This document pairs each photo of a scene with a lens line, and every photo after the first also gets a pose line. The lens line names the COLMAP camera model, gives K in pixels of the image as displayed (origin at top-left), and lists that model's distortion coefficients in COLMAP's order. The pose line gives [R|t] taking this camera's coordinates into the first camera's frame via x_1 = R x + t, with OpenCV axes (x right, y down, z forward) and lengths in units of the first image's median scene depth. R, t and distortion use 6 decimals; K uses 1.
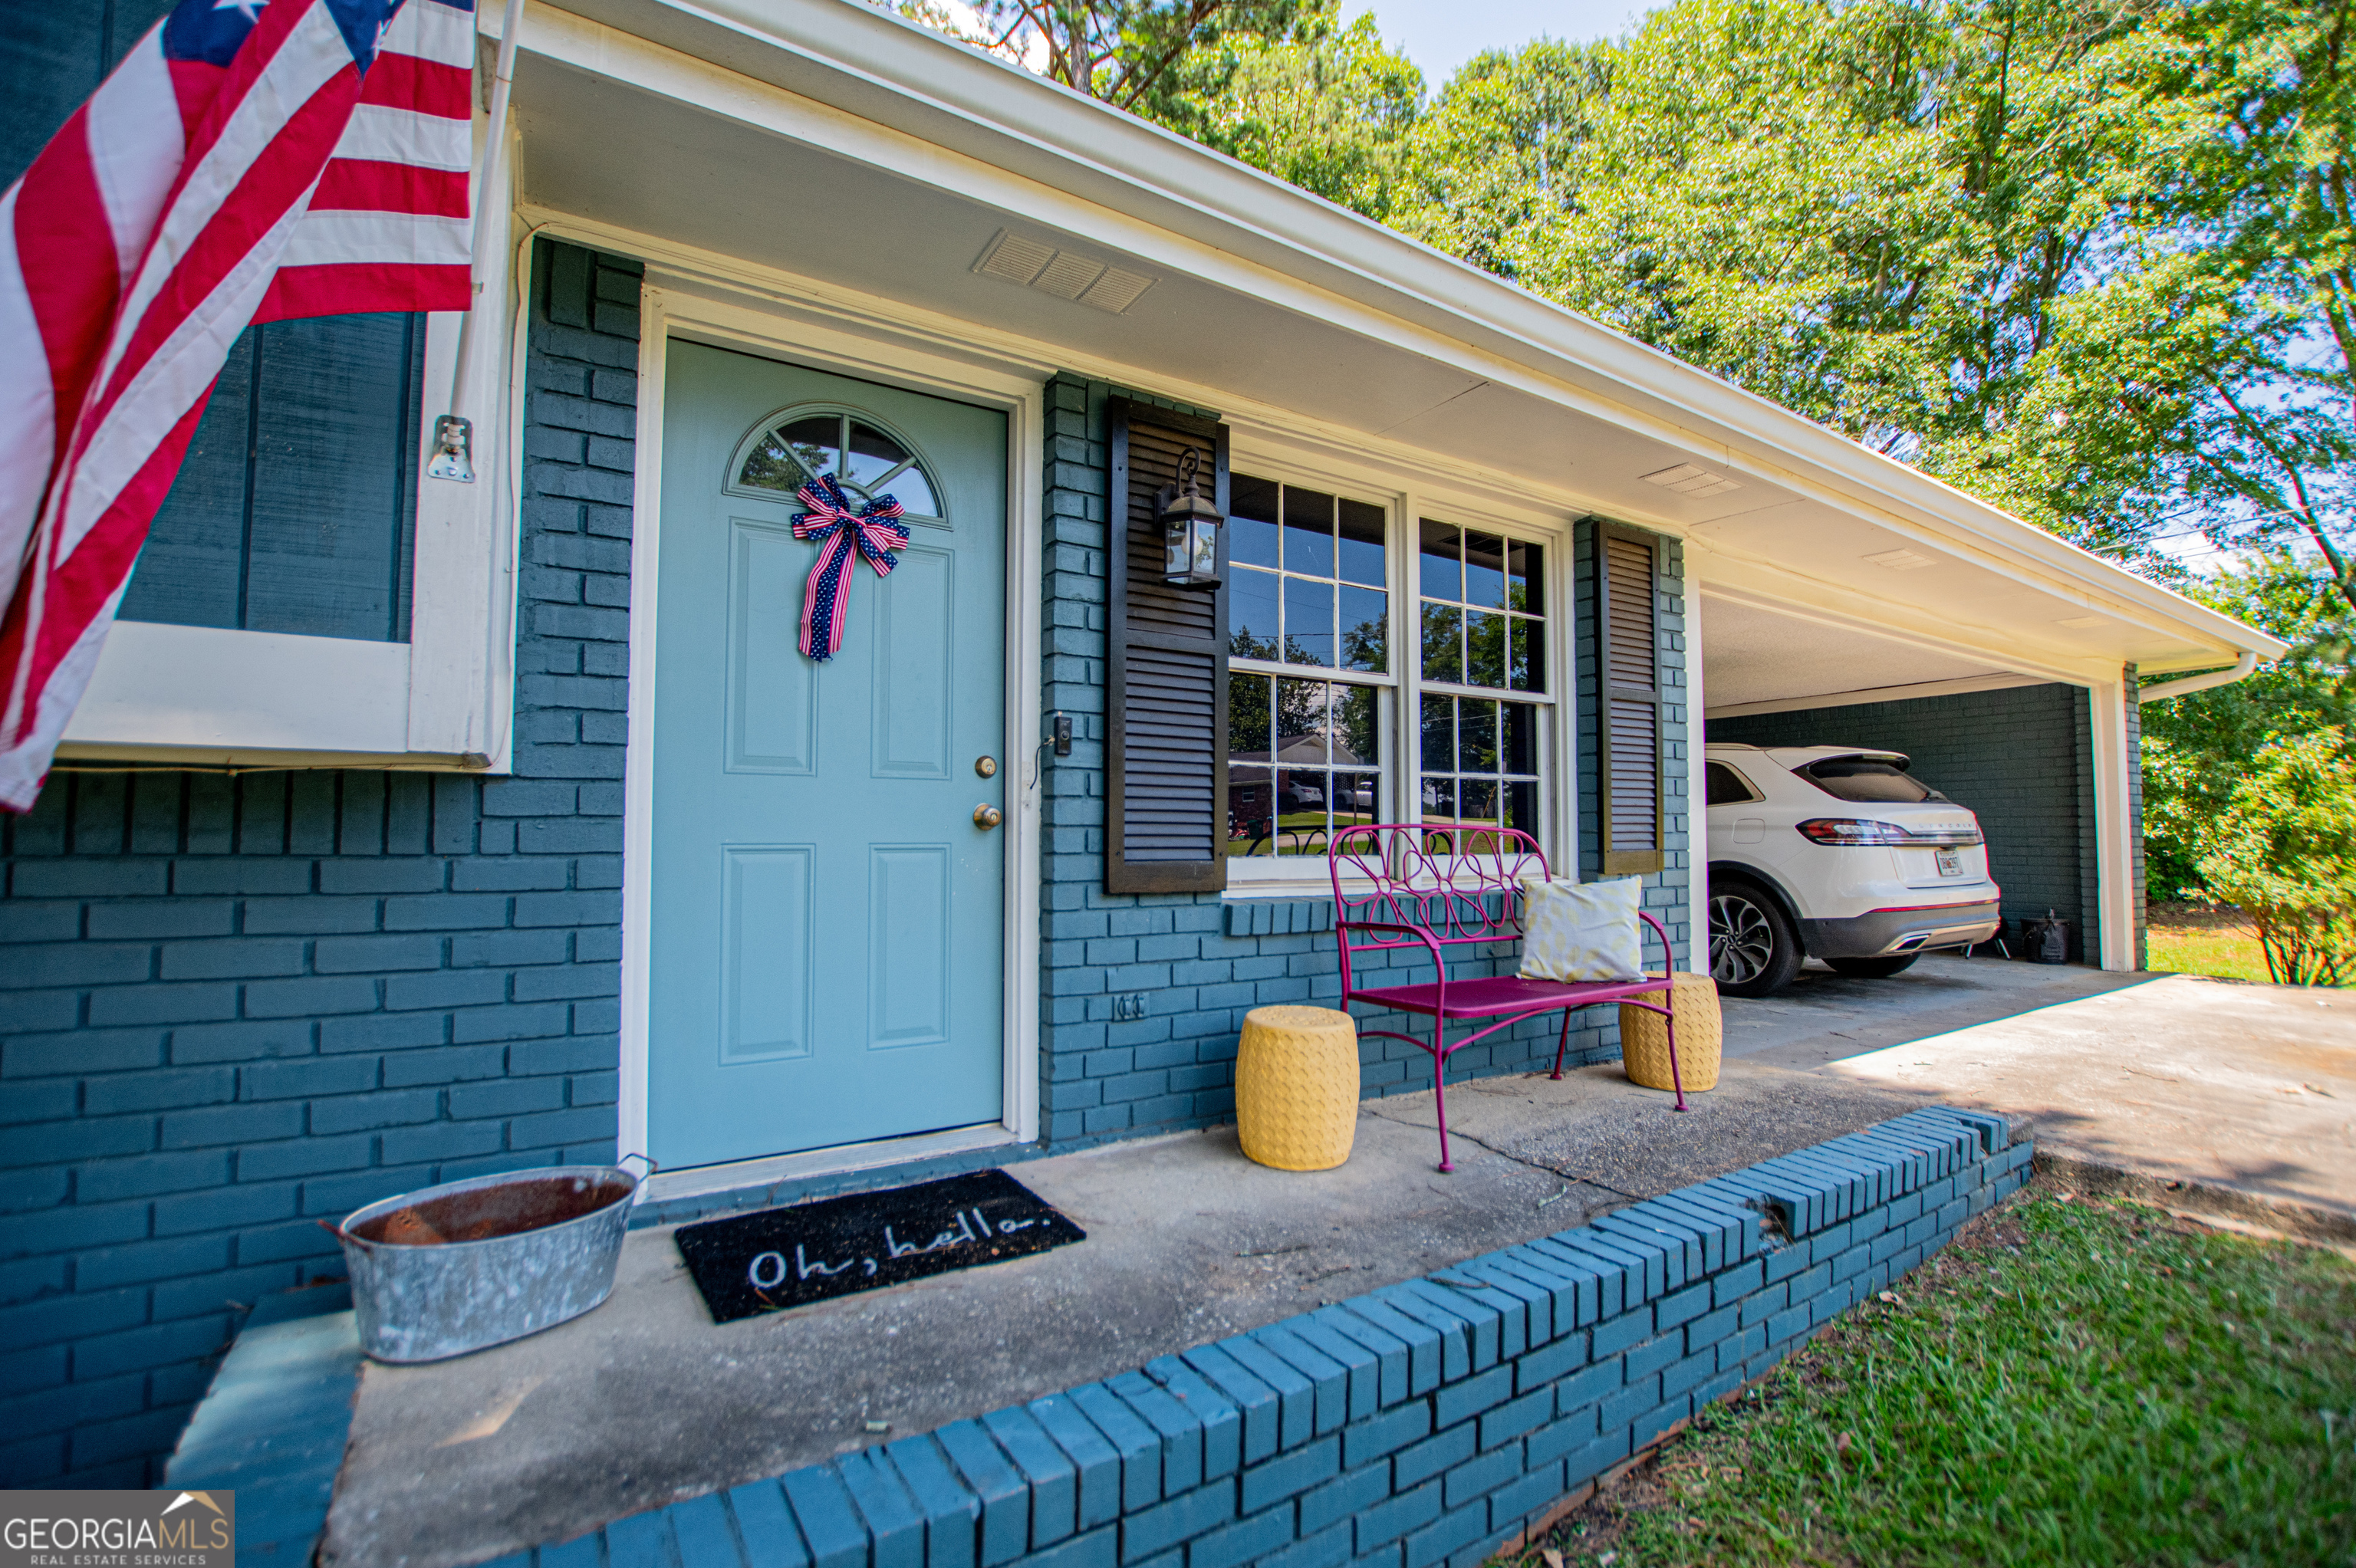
lens RADIAL K [[1038.1, 0, 1178.0], [0, 1038.1, 784.0], [0, 0, 1]] dist [-0.024073, 0.000792]
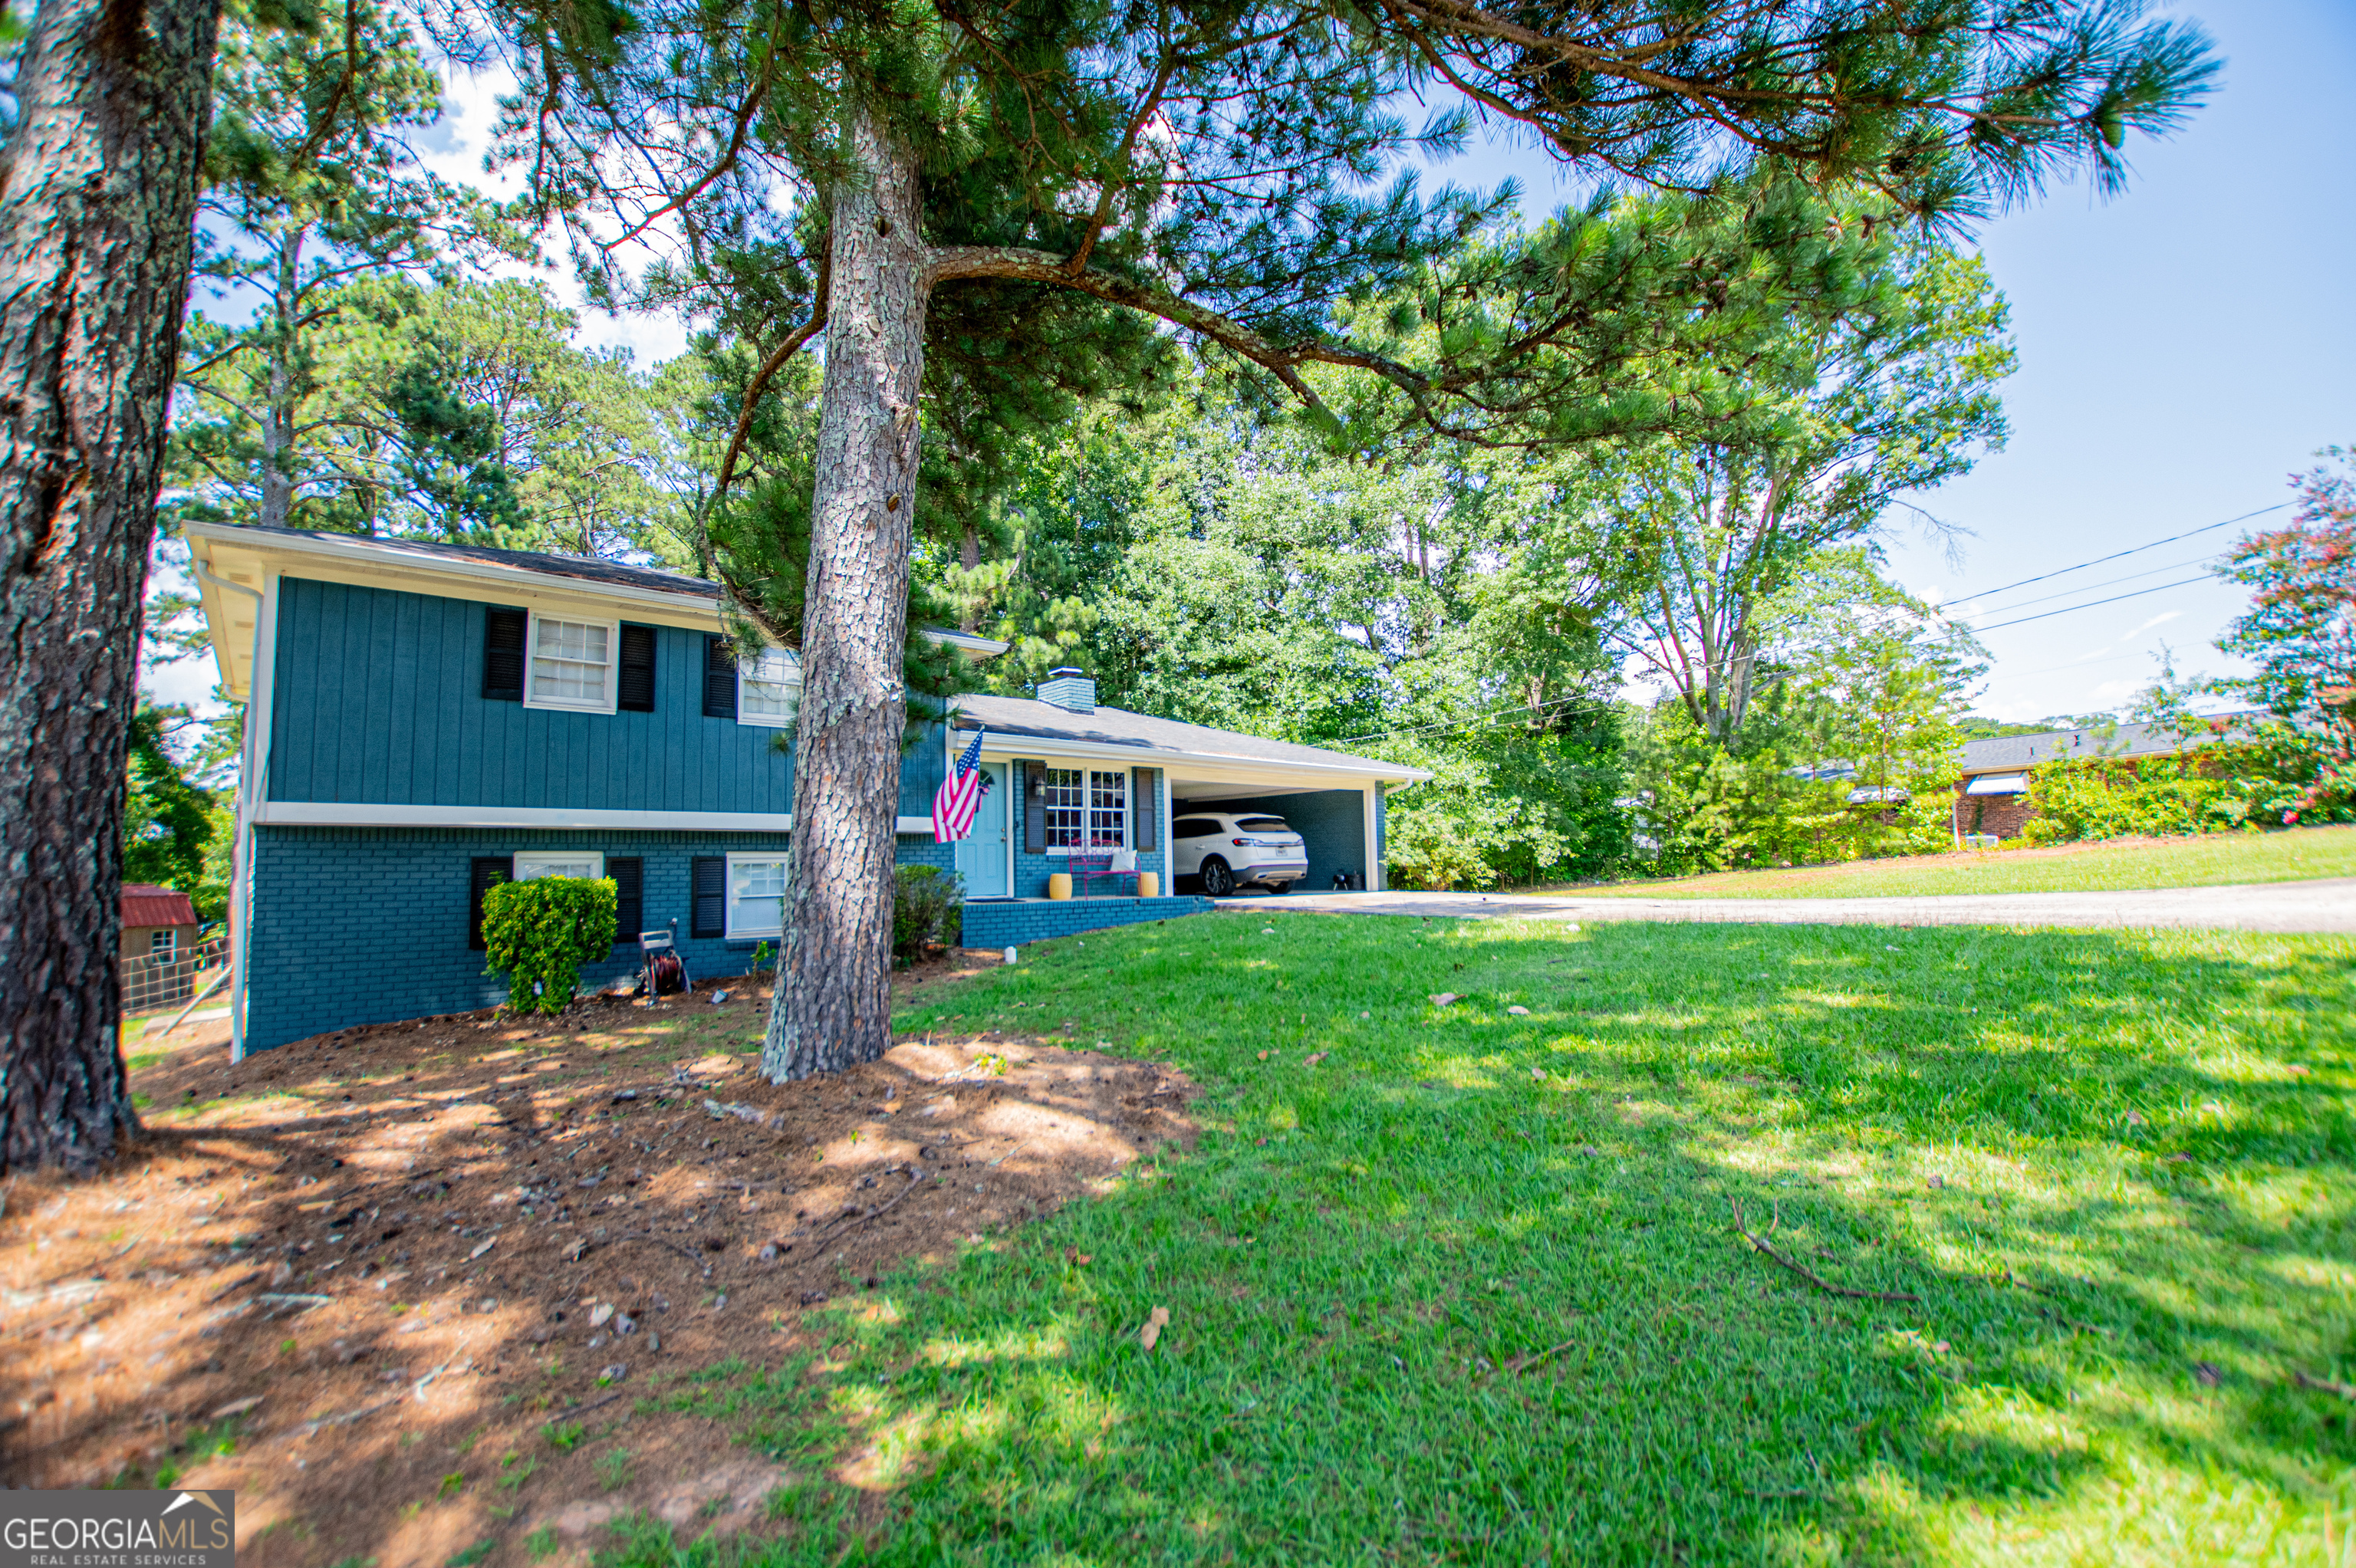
lens RADIAL K [[1038.1, 0, 1178.0], [0, 1038.1, 784.0], [0, 0, 1]] dist [-0.024073, 0.000792]
pose [[0.988108, -0.006504, 0.153625, -0.077068], [0.011278, 0.999480, -0.030220, -0.057773], [-0.153349, 0.031593, 0.987667, -3.175068]]
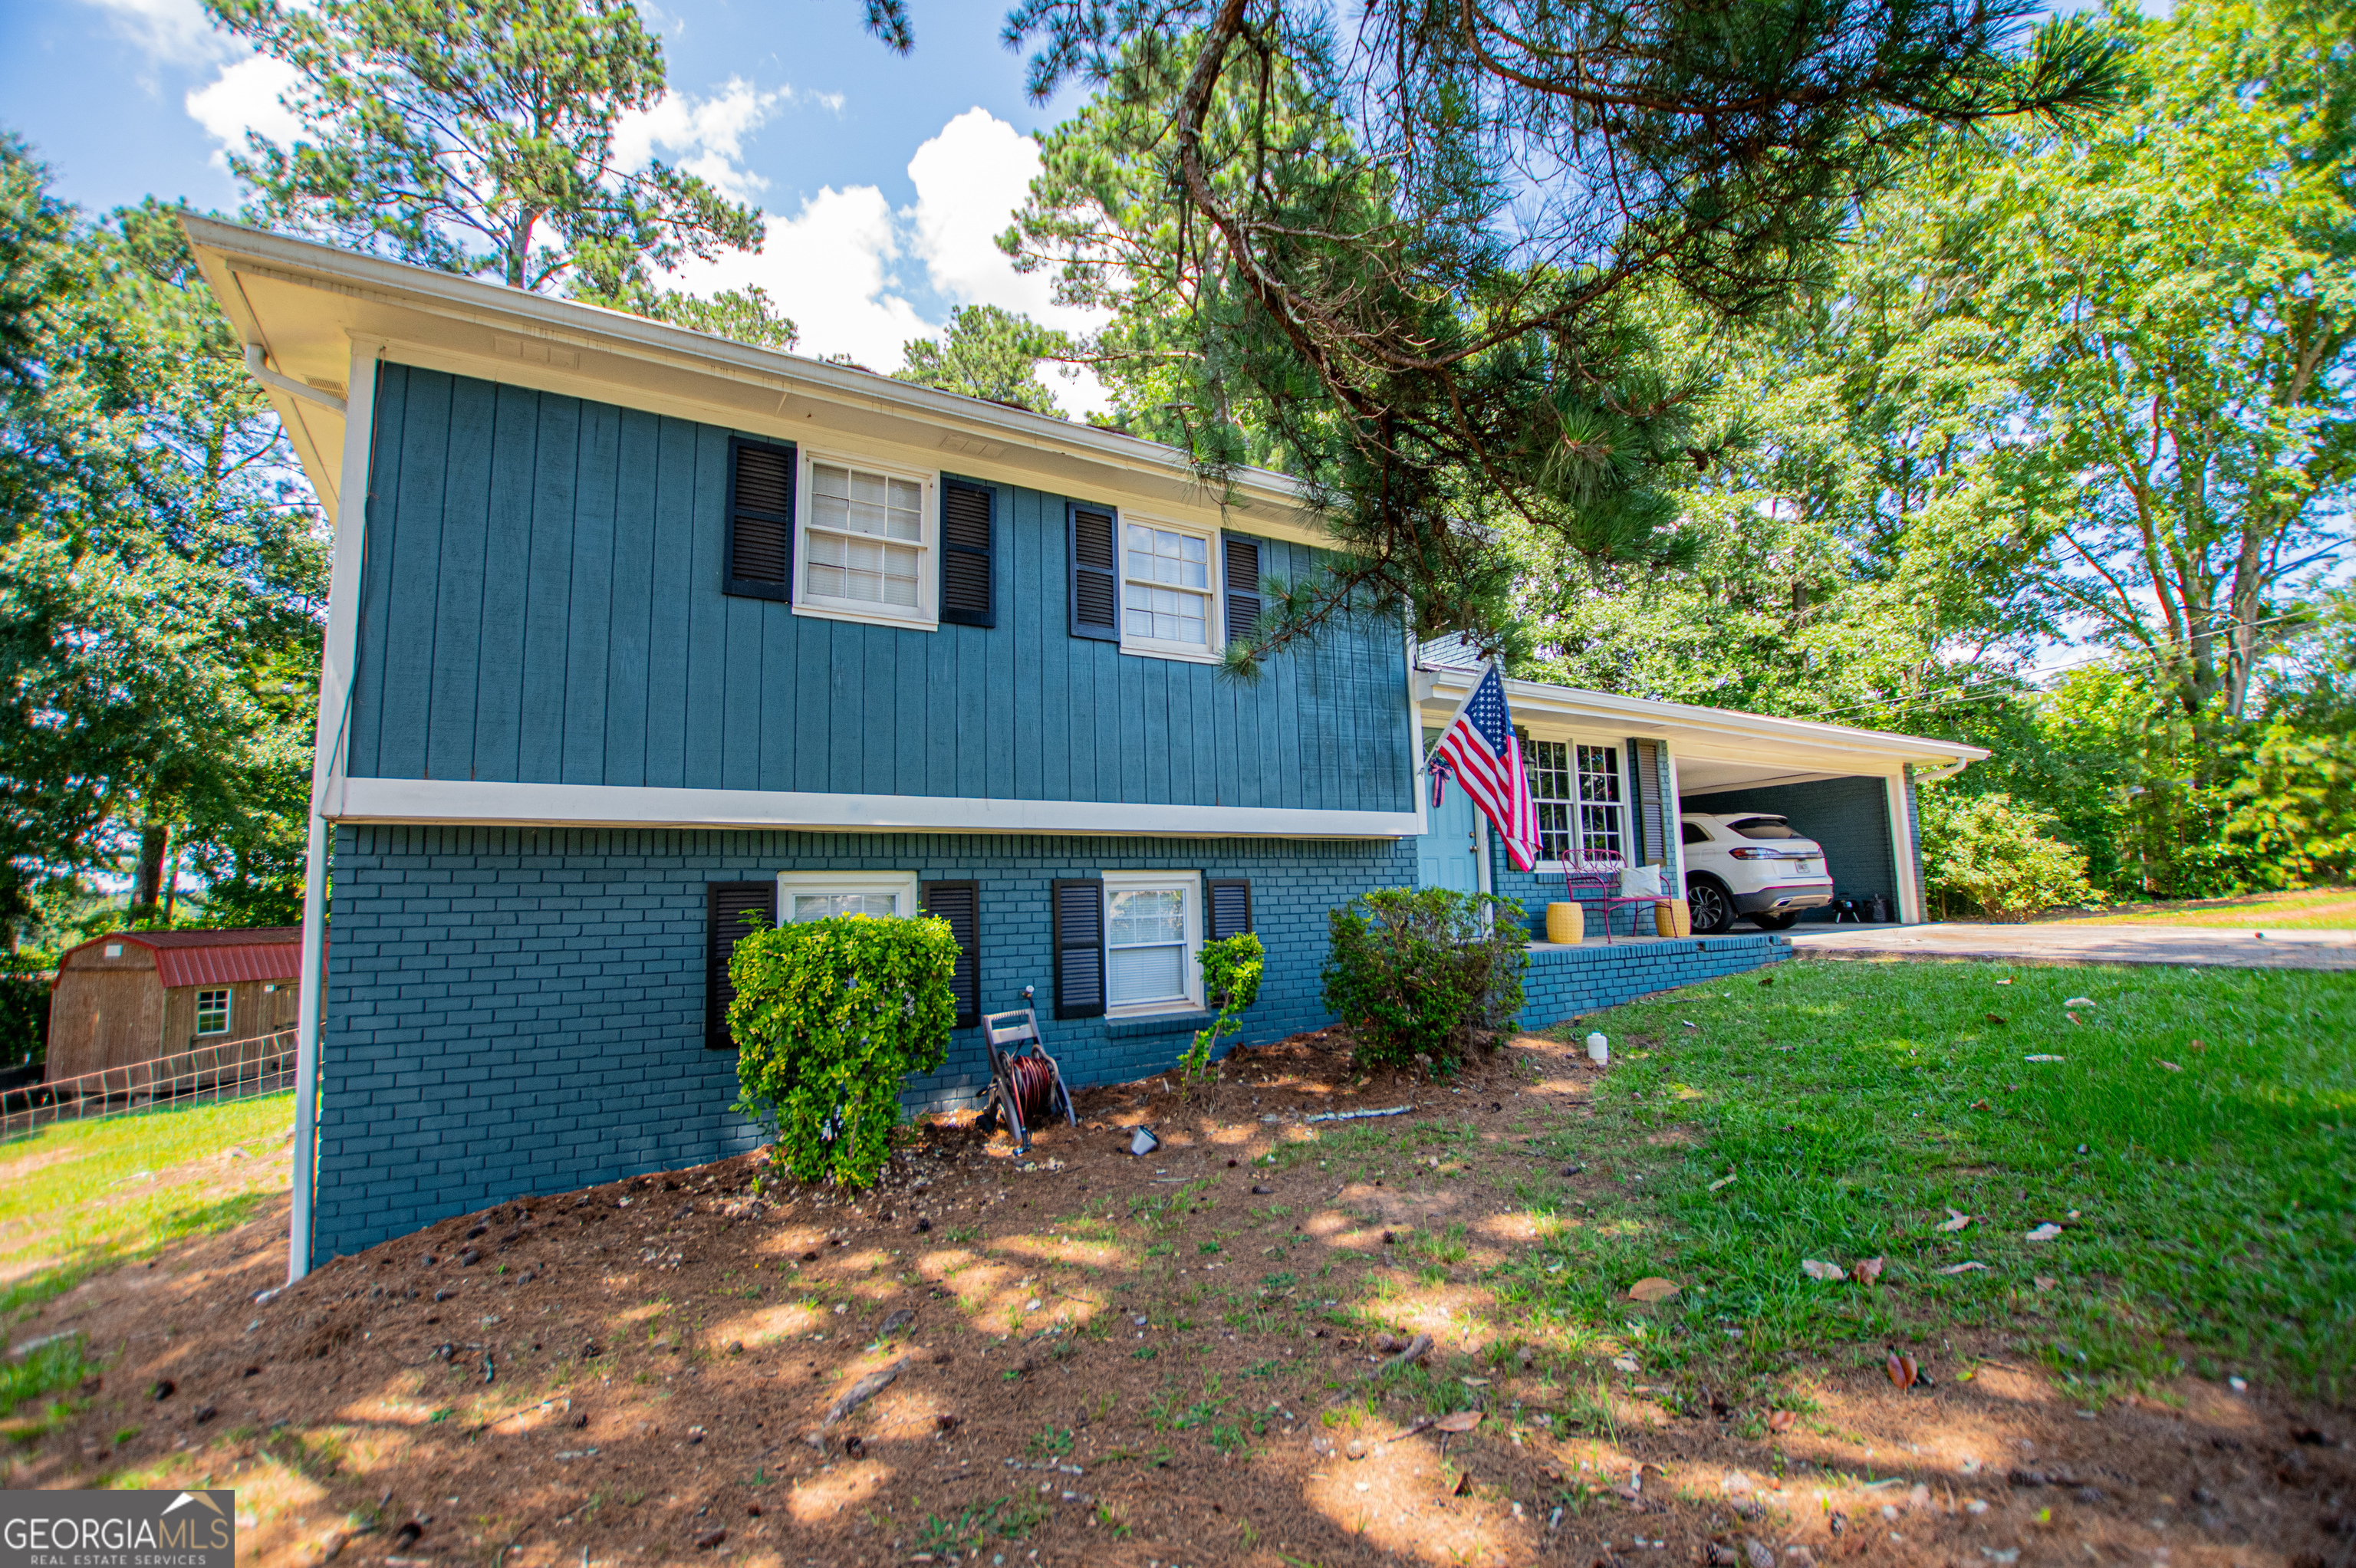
lens RADIAL K [[1025.8, 0, 1178.0], [0, 1025.8, 784.0], [0, 0, 1]] dist [-0.021691, 0.000079]
pose [[0.999499, -0.030103, -0.009769, -0.788189], [0.029417, 0.997509, -0.064117, 0.003957], [0.011675, 0.063798, 0.997895, -1.721208]]
